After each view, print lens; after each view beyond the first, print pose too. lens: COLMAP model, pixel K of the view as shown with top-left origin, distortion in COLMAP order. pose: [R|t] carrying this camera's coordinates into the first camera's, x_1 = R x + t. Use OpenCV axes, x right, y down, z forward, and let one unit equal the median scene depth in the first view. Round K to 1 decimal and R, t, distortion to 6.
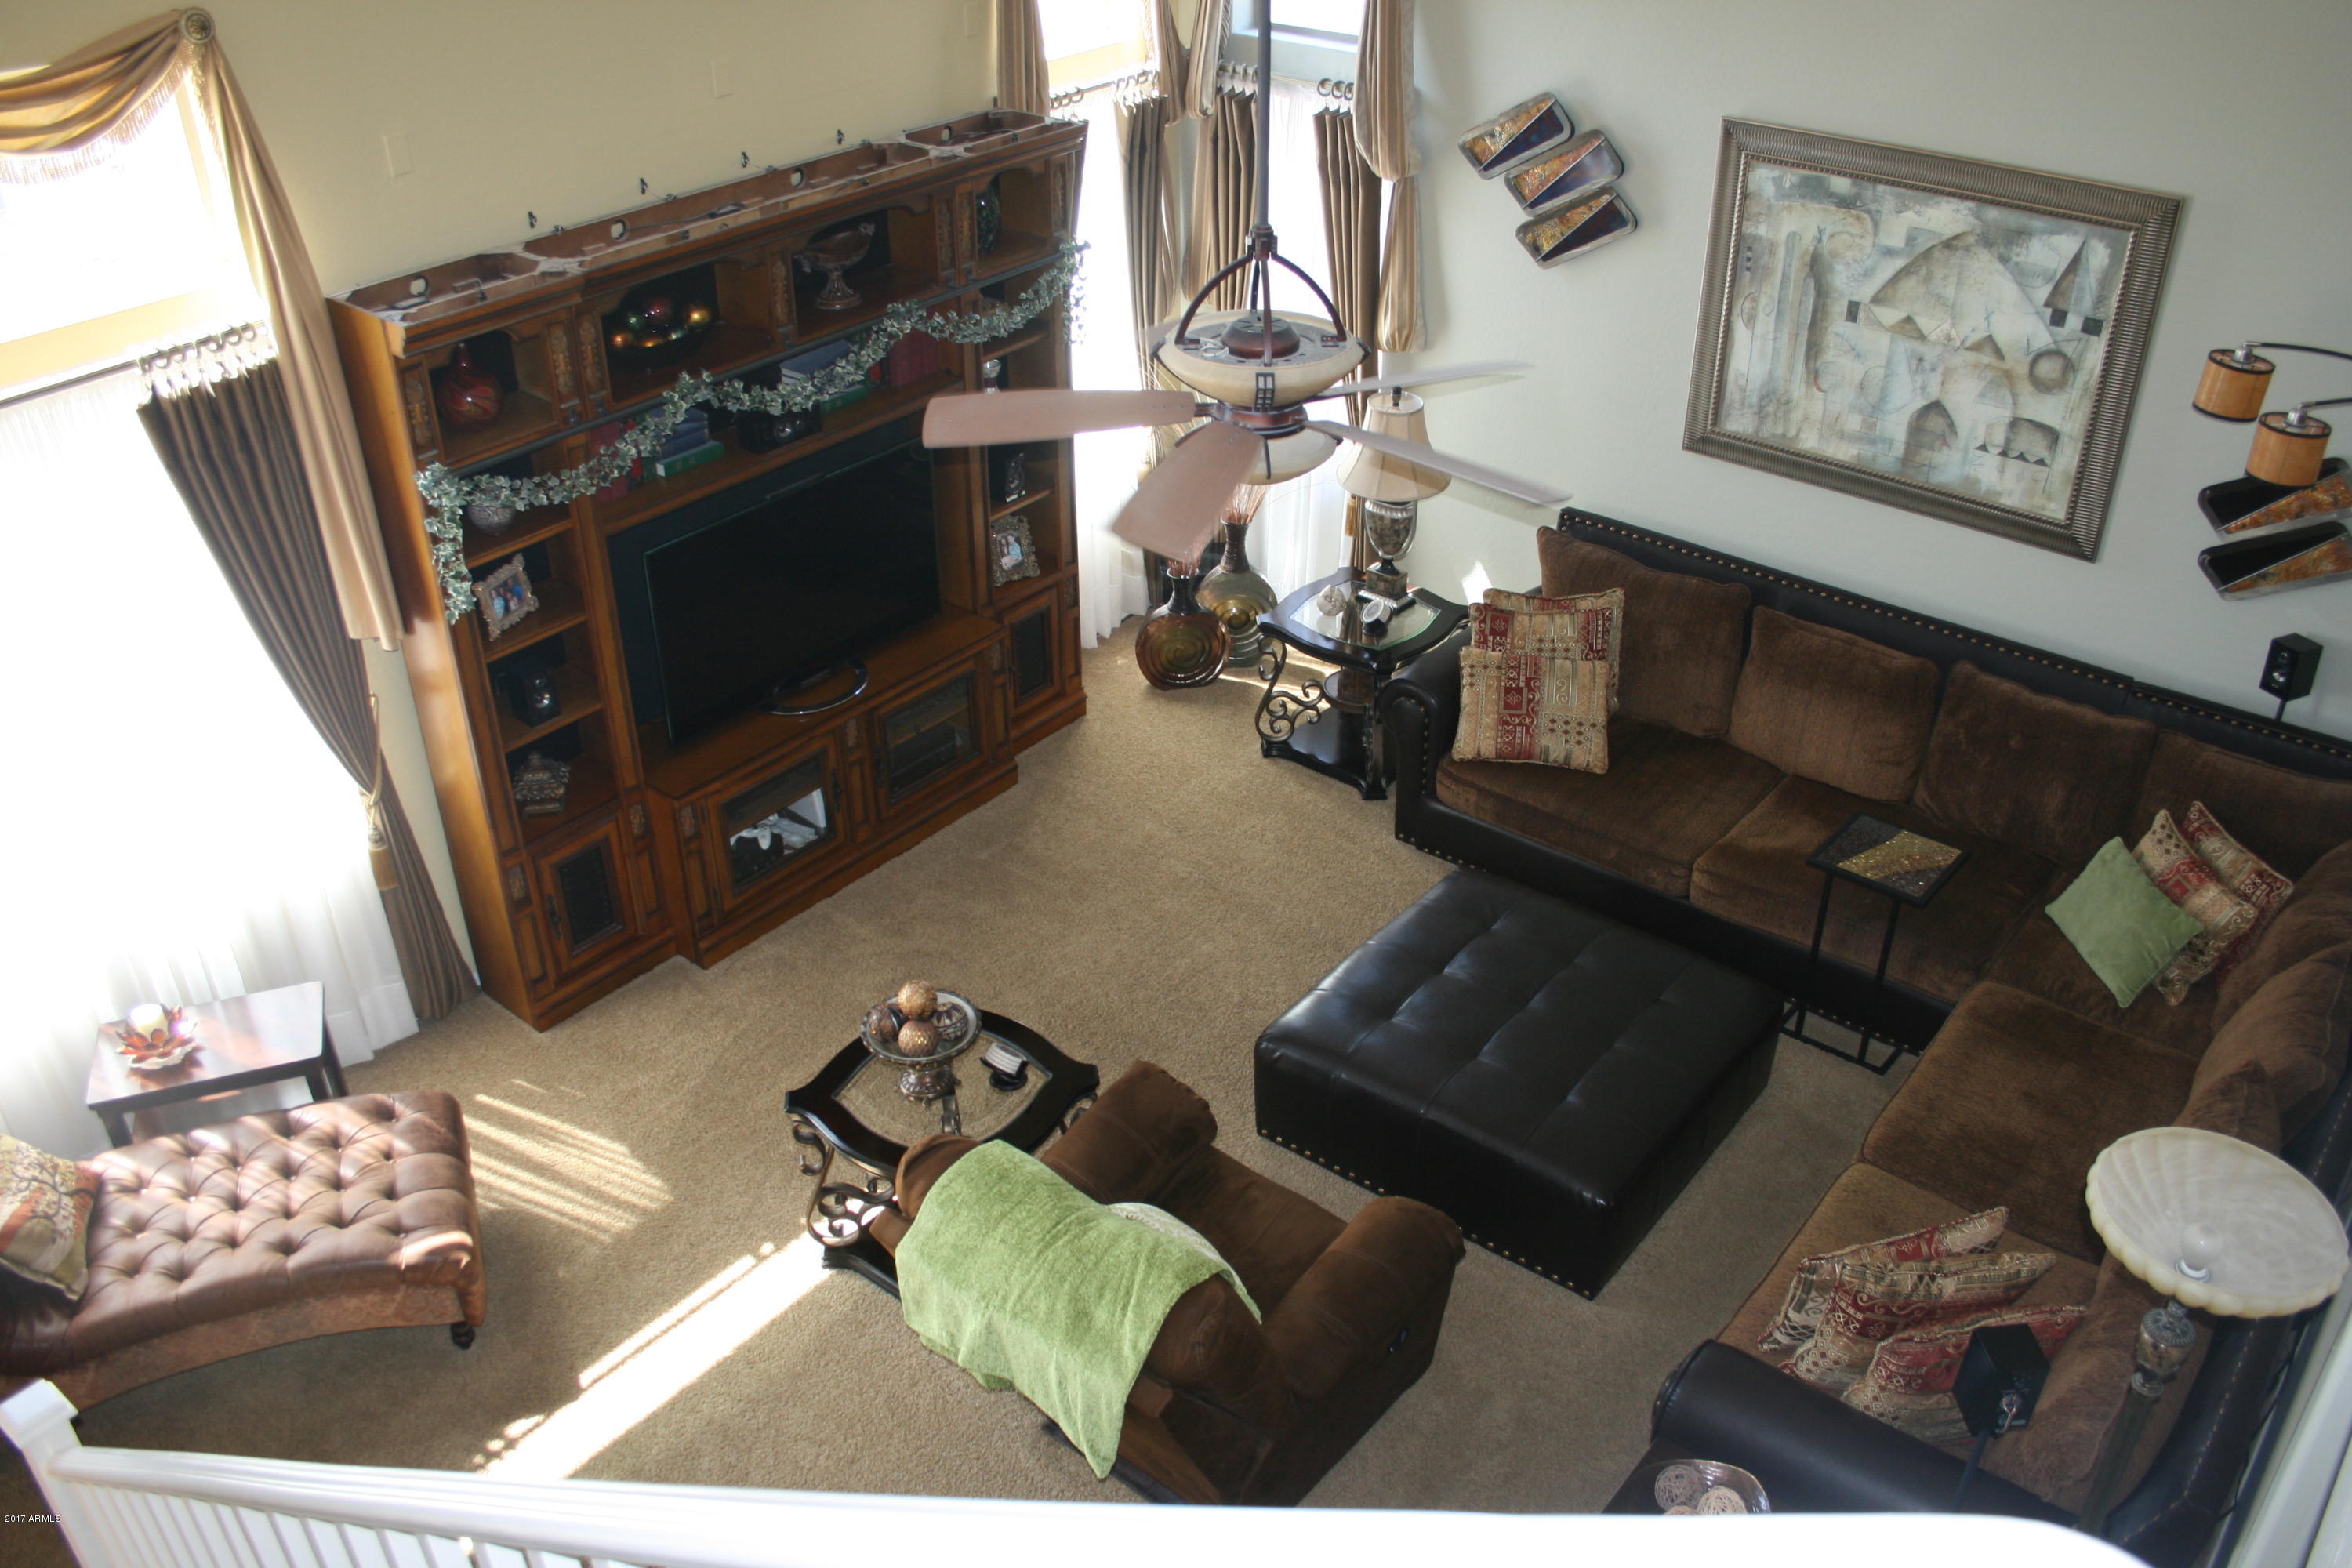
lens RADIAL K [[1963.6, 0, 1181.4], [0, 1963.6, 782.5], [0, 0, 1]] dist [-0.148118, 0.127180]
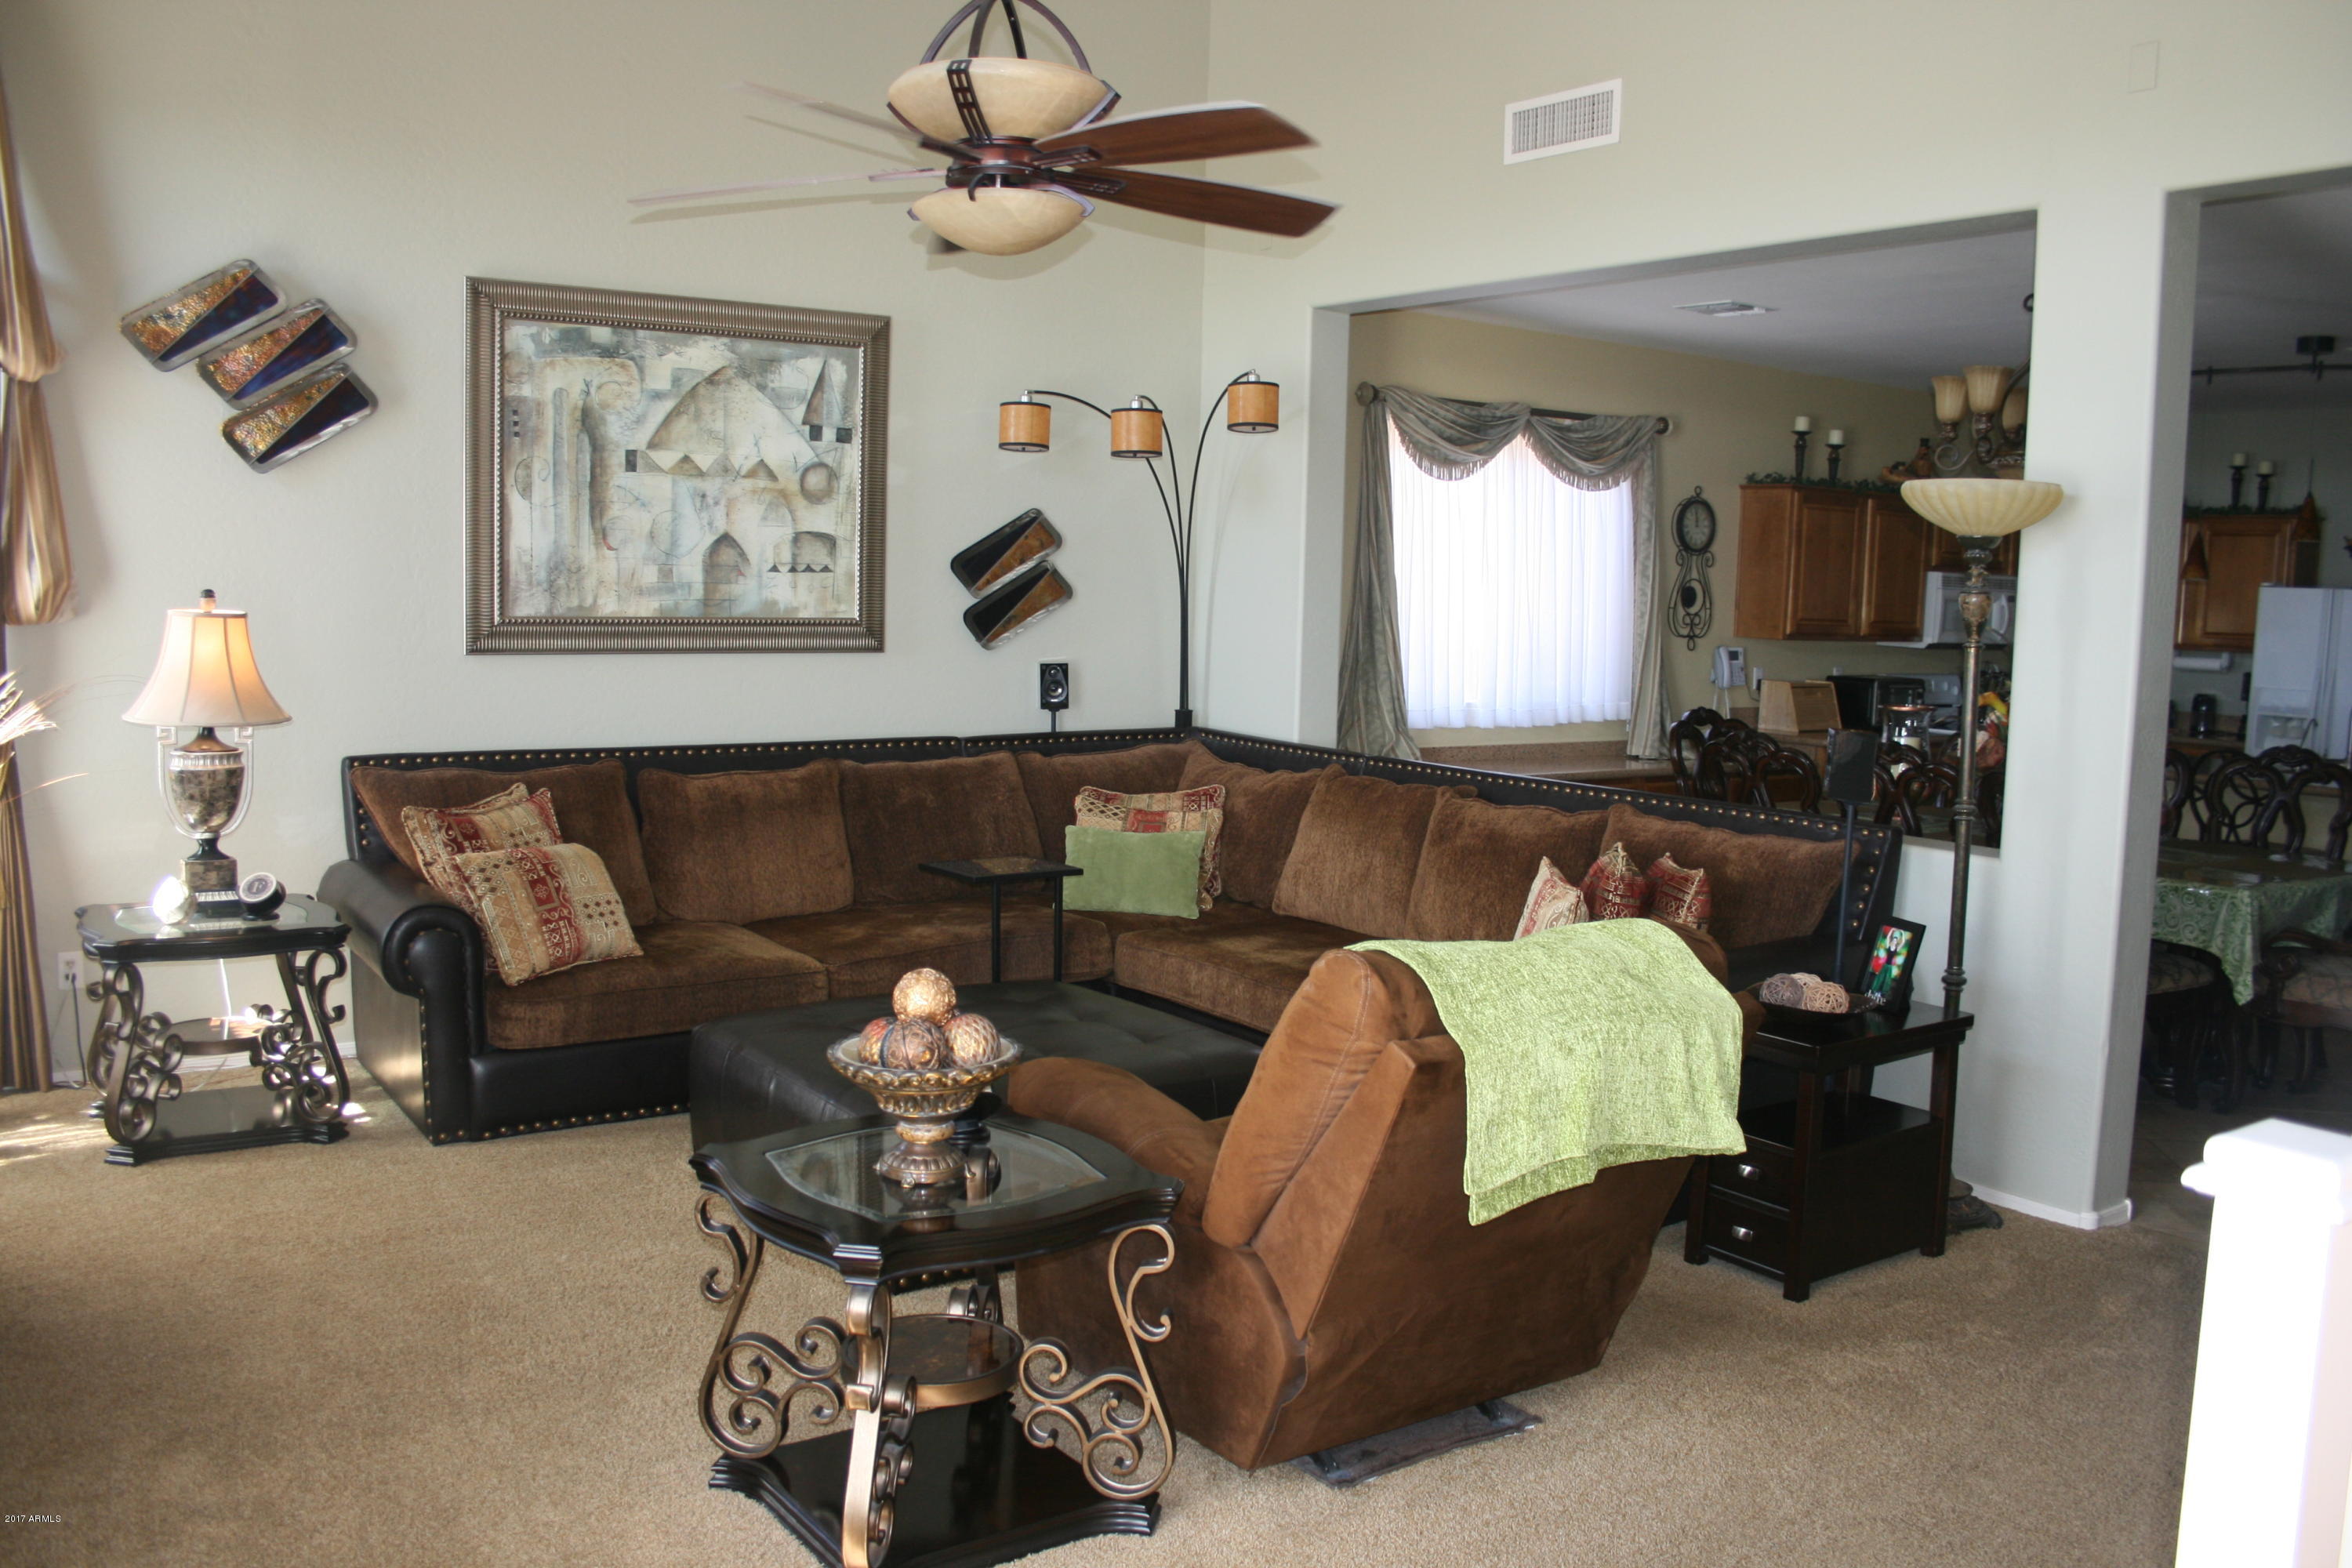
lens RADIAL K [[1963.6, 0, 1181.6], [0, 1963.6, 805.1], [0, 0, 1]] dist [-0.148118, 0.127180]
pose [[0.272030, -0.097234, 0.957364, -0.556516], [0.482369, 0.874639, -0.048231, 0.098493], [-0.832658, 0.474923, 0.284830, 0.564376]]
